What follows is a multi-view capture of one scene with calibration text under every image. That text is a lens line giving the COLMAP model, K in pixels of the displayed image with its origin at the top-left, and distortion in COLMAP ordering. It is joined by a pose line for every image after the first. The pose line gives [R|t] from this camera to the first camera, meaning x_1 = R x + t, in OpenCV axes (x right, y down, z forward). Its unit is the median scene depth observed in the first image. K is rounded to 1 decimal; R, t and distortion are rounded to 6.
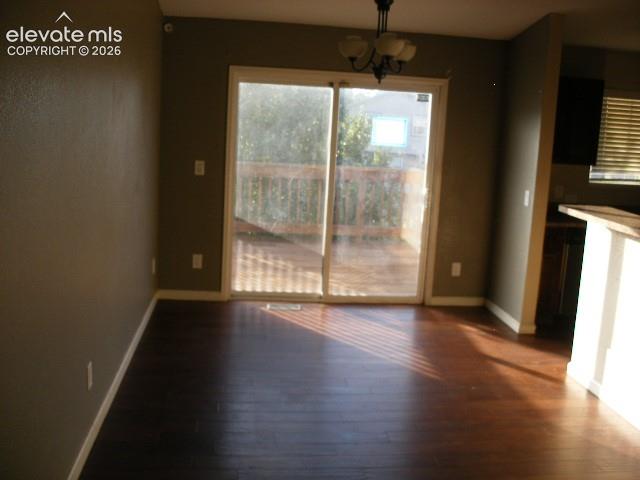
lens RADIAL K [[669.0, 0, 320.2], [0, 669.0, 240.1], [0, 0, 1]] dist [-0.022689, 0.000000]
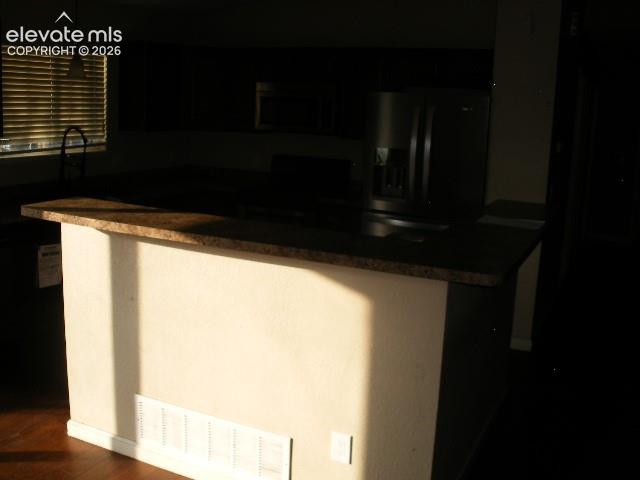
lens RADIAL K [[669.0, 0, 319.9], [0, 669.0, 238.4], [0, 0, 1]] dist [-0.022689, 0.000000]
pose [[0.542444, -0.195495, 0.817029, -0.023663], [0.136986, 0.980114, 0.143569, -0.072331], [-0.828848, 0.034043, 0.558437, 0.370327]]
